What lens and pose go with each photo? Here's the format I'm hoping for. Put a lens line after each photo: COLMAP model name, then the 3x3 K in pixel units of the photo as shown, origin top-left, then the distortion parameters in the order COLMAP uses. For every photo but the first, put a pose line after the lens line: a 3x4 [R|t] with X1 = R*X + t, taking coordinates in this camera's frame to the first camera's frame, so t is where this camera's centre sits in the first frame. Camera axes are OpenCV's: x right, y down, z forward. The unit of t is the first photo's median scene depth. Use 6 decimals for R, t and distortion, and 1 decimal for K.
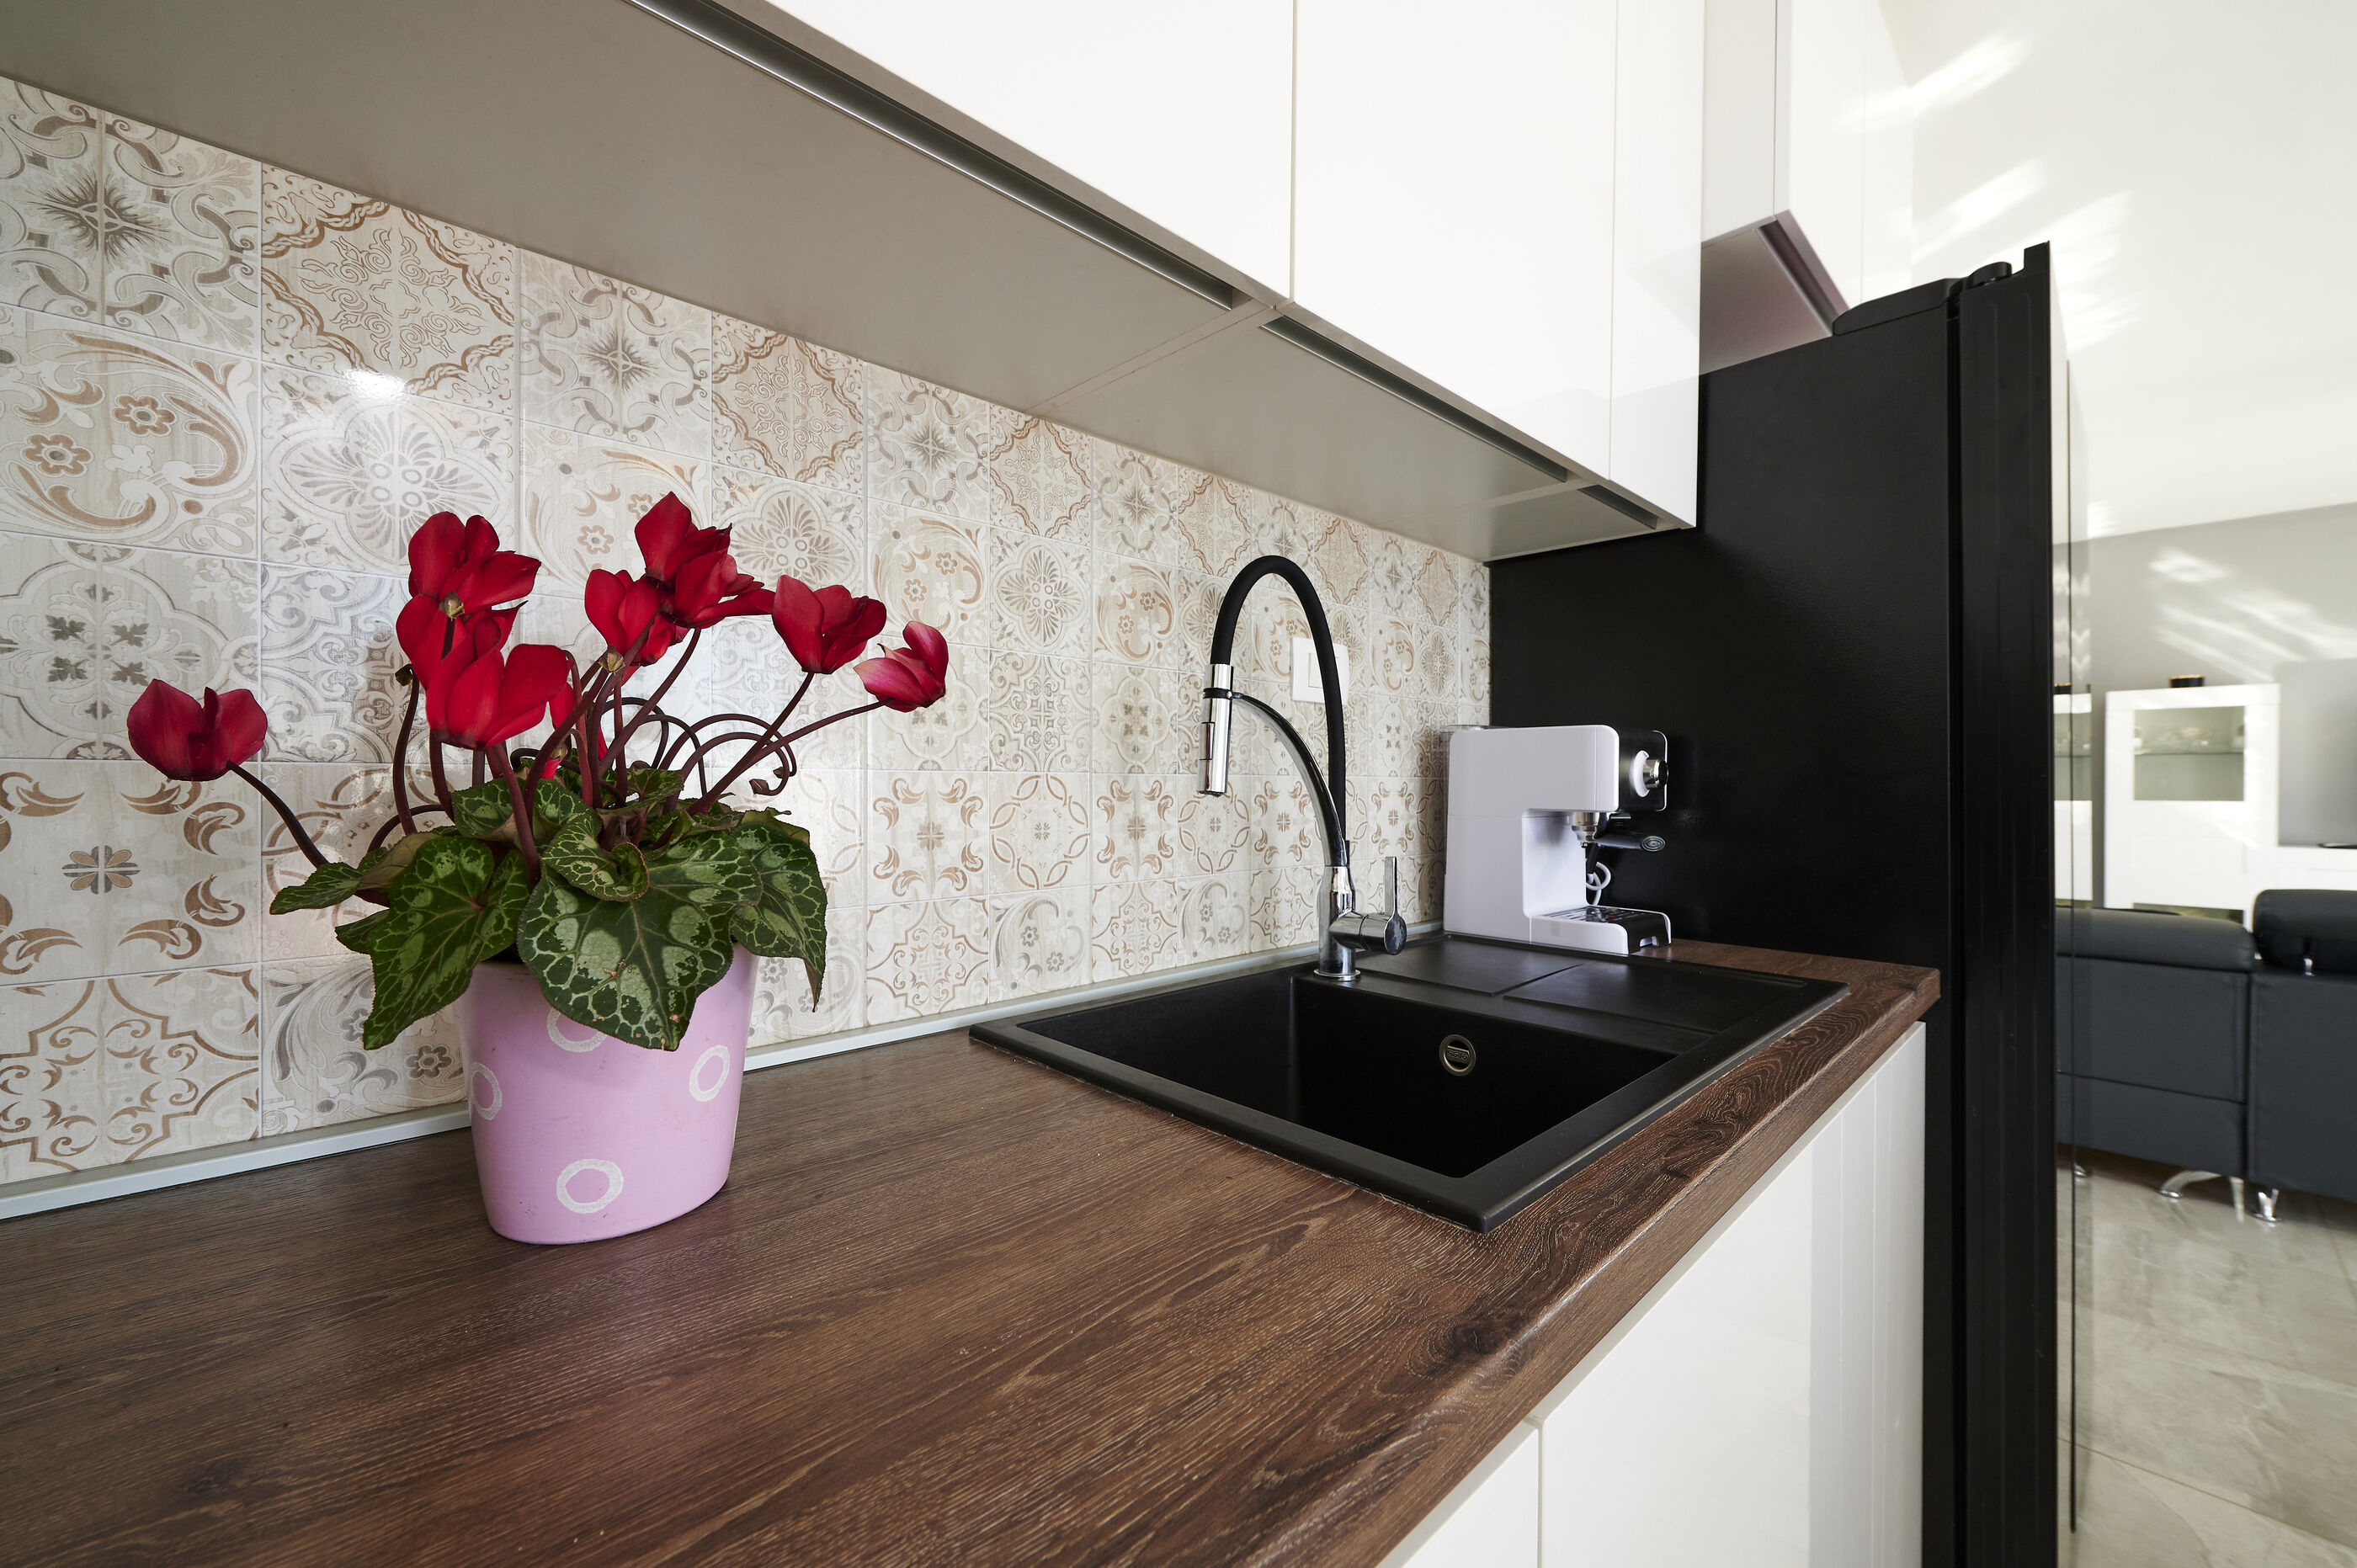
lens RADIAL K [[934.5, 0, 1193.6], [0, 934.5, 799.2], [0, 0, 1]] dist [0.003318, -0.000612]
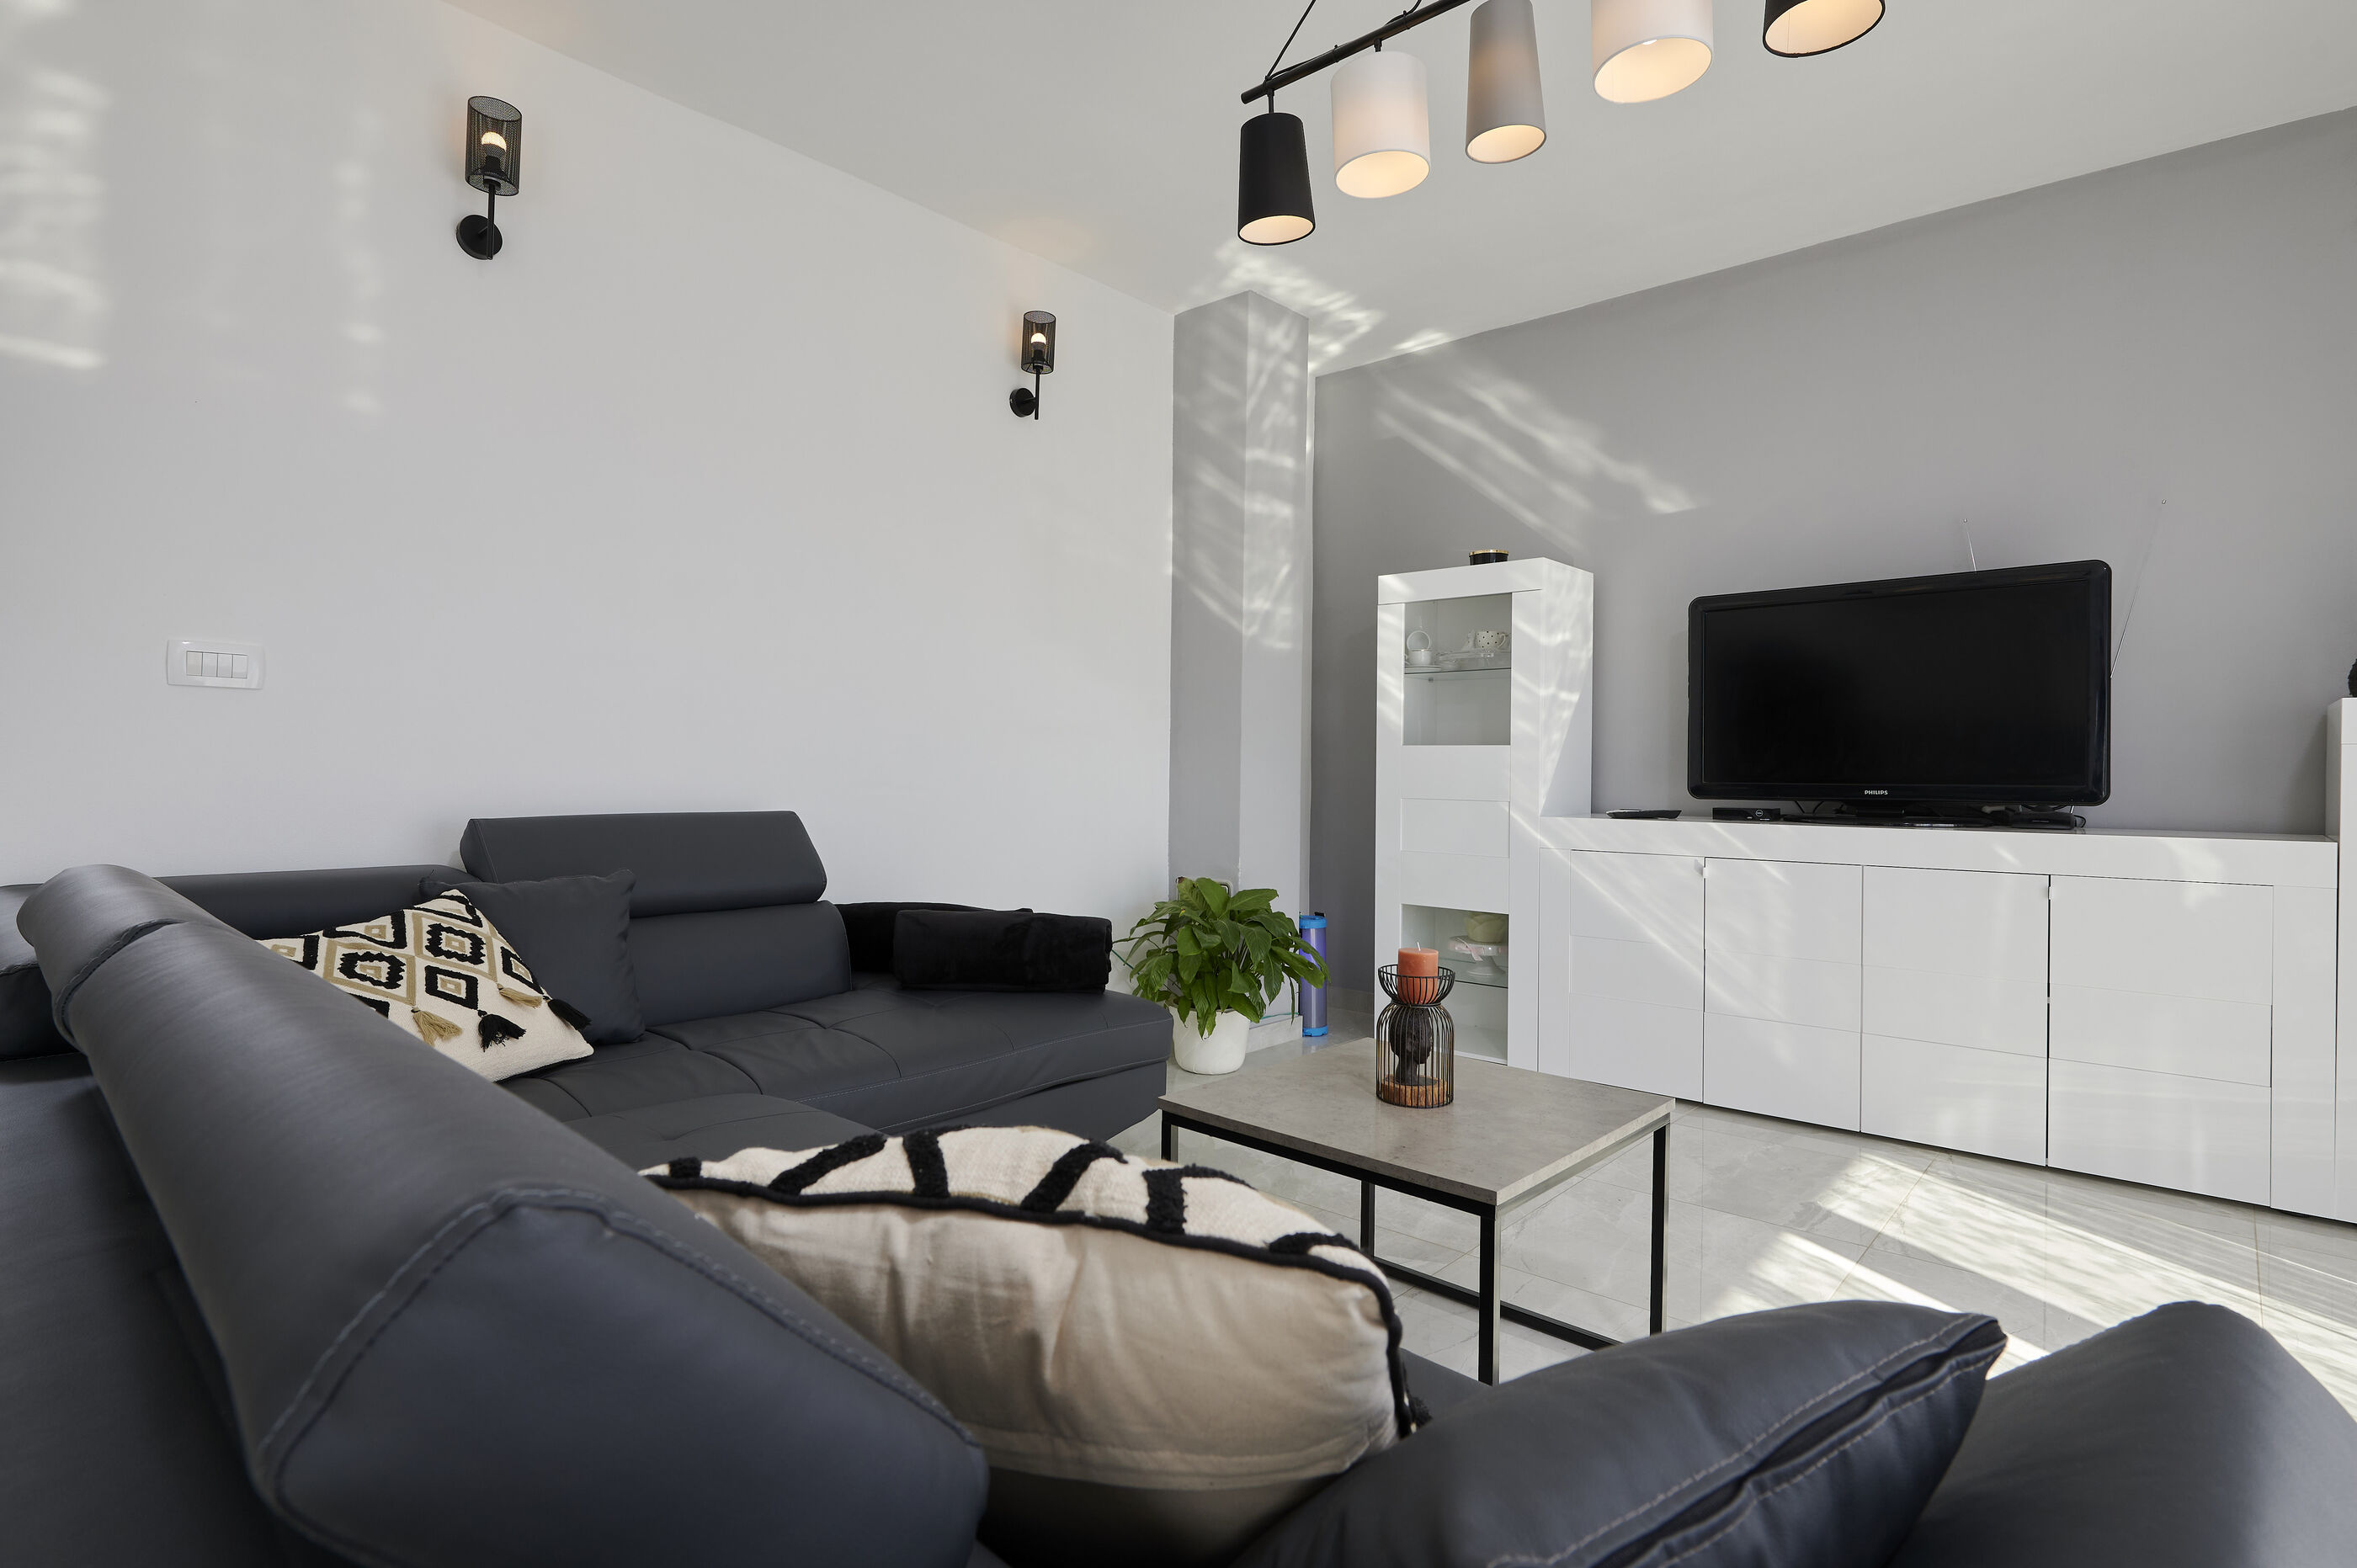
lens RADIAL K [[1166.7, 0, 1176.9], [0, 1166.7, 781.4], [0, 0, 1]] dist [0.000705, -0.001490]
pose [[0.997616, -0.005389, 0.068804, 4.136513], [0.005545, 0.999982, -0.002070, 0.153914], [-0.068792, 0.002447, 0.997628, 1.075156]]
